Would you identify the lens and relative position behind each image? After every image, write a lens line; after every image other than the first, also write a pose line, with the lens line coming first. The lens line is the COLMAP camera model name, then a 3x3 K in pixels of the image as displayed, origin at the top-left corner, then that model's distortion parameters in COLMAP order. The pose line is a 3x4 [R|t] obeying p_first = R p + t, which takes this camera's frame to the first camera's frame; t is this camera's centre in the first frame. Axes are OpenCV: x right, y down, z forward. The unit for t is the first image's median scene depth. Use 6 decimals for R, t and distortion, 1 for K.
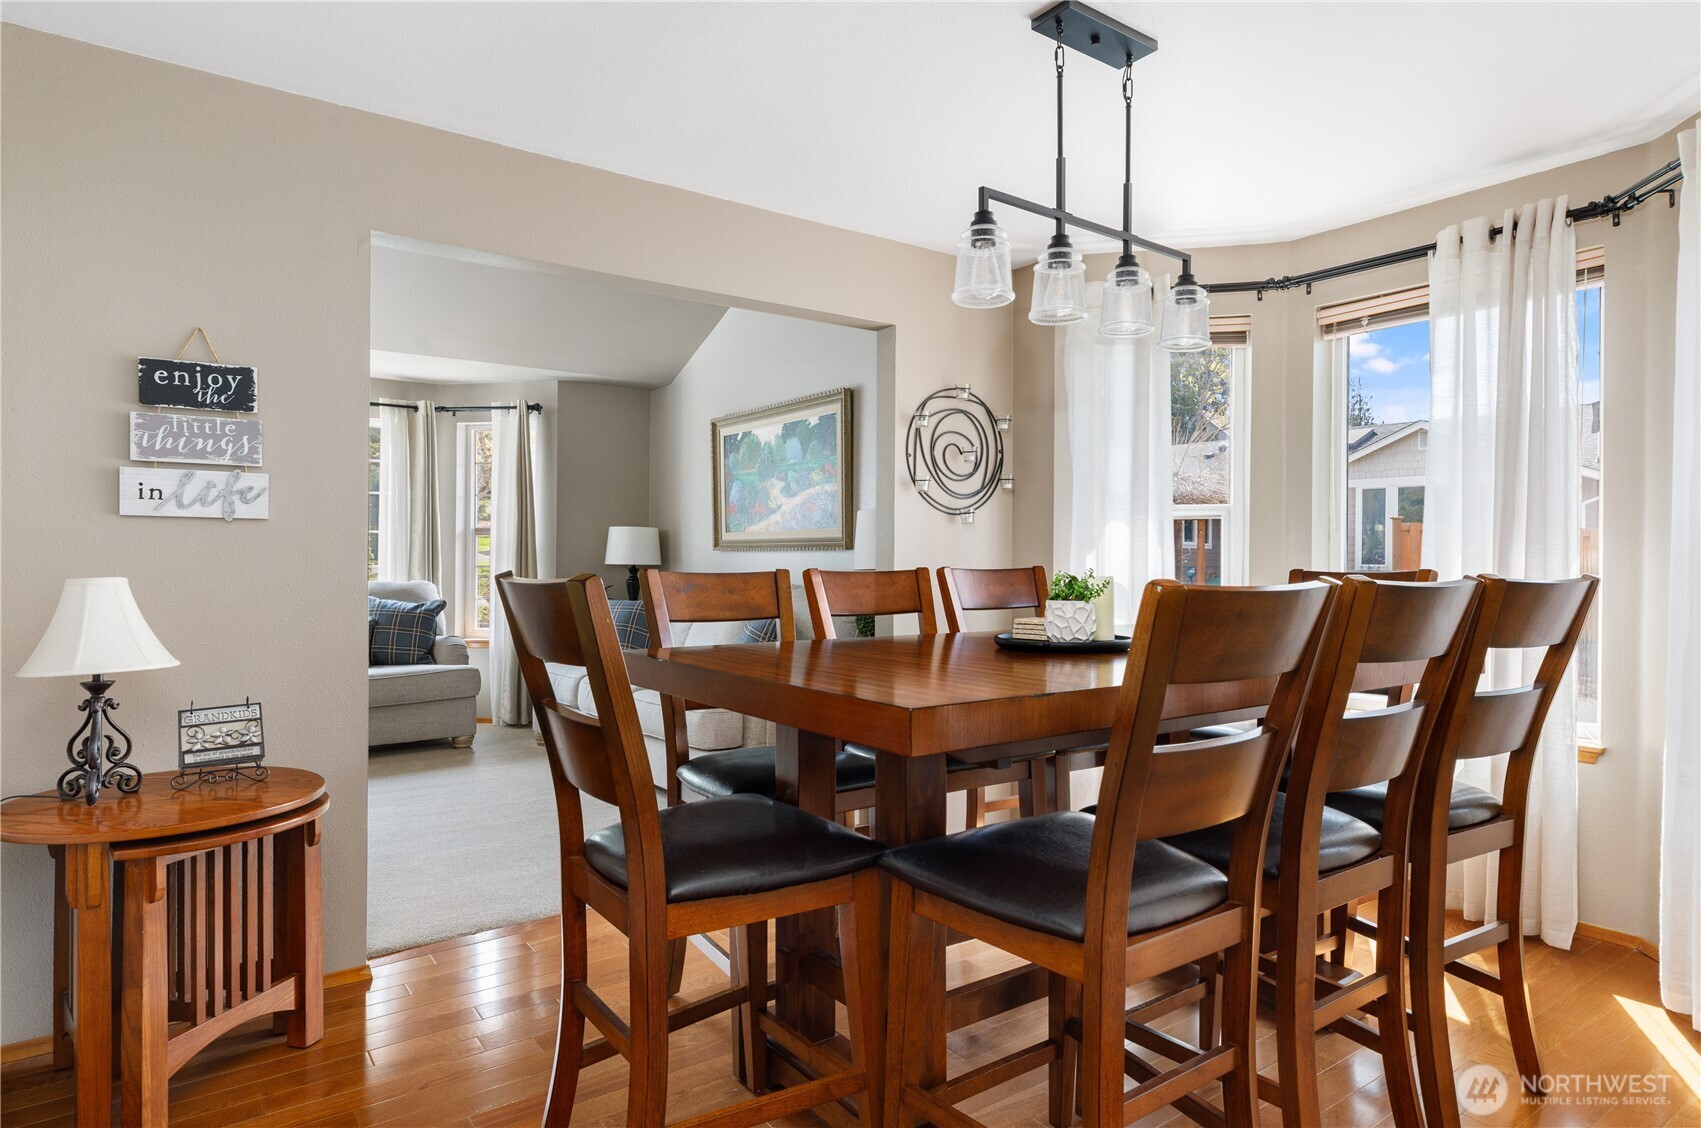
lens RADIAL K [[978.6, 0, 848.4], [0, 978.6, 570.8], [0, 0, 1]] dist [0.003339, 0.000329]
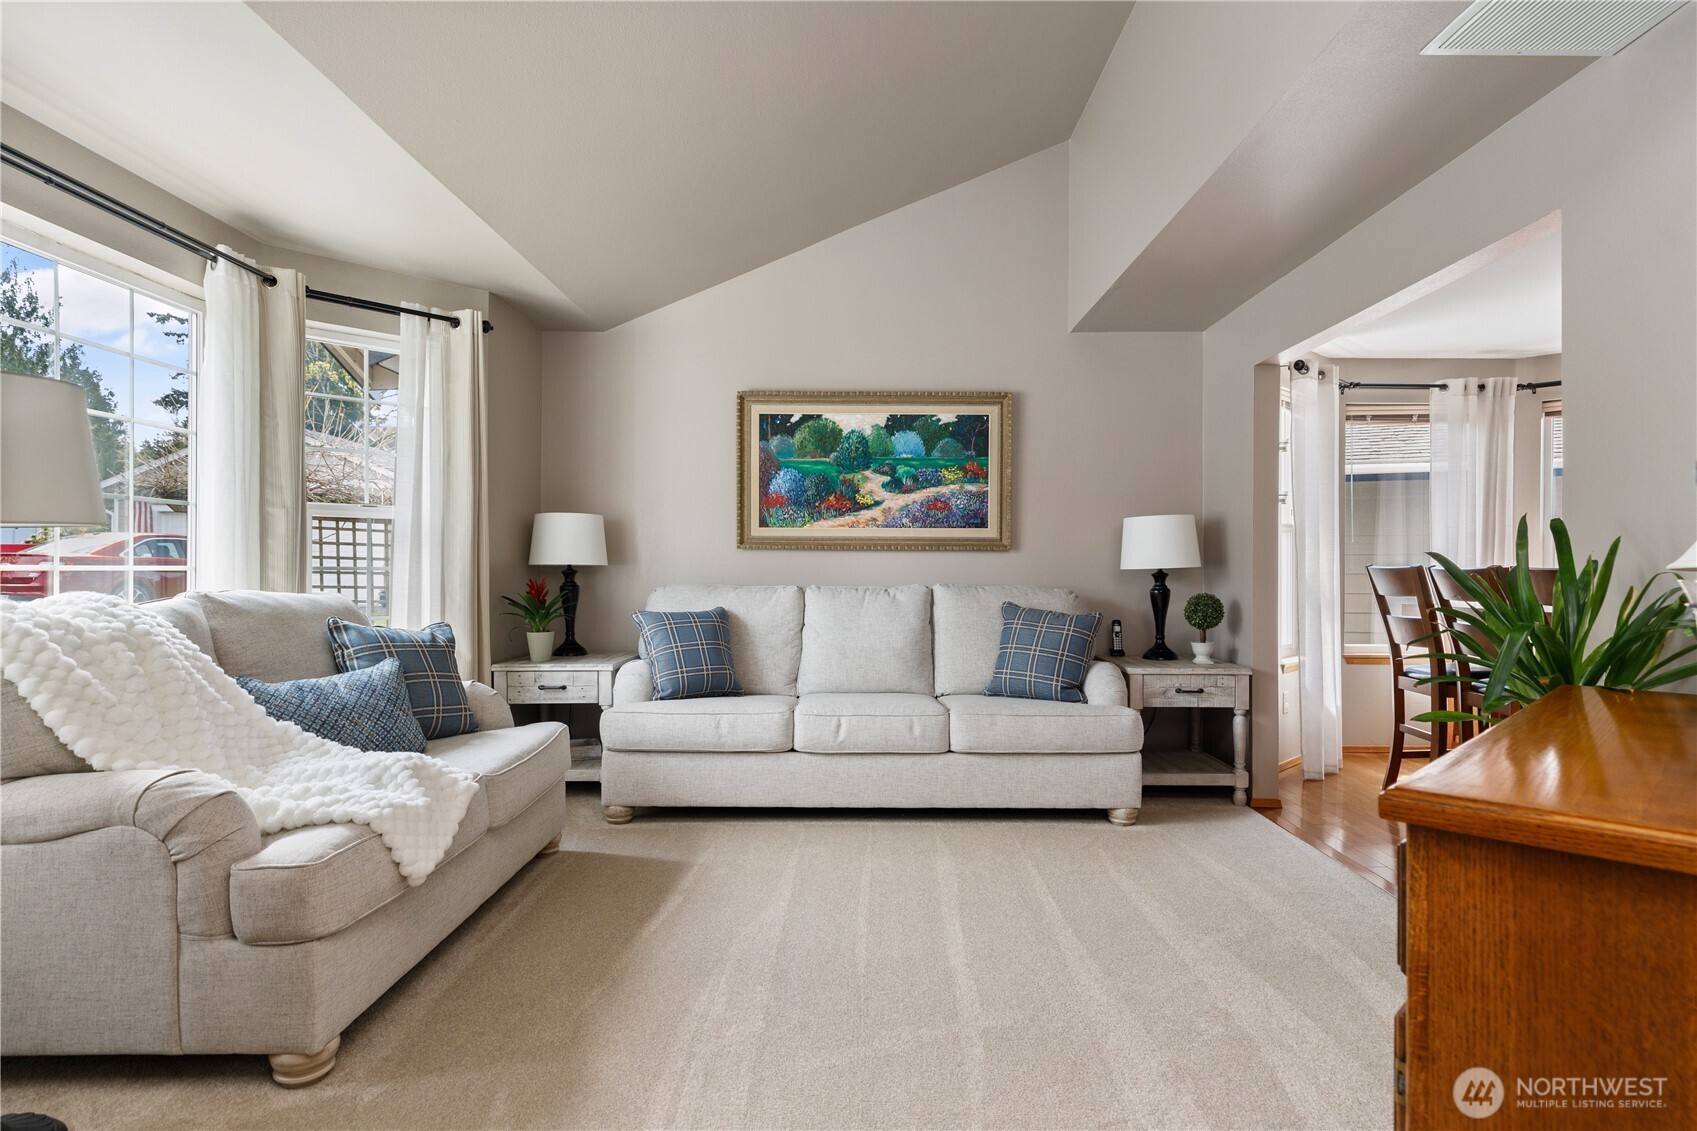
lens RADIAL K [[893.3, 0, 854.0], [0, 893.3, 574.6], [0, 0, 1]] dist [0.001173, 0.000752]
pose [[0.589129, -0.005373, 0.808021, -0.756873], [0.006718, 0.999976, 0.001751, 0.001703], [-0.808011, 0.004397, 0.589151, 0.506783]]
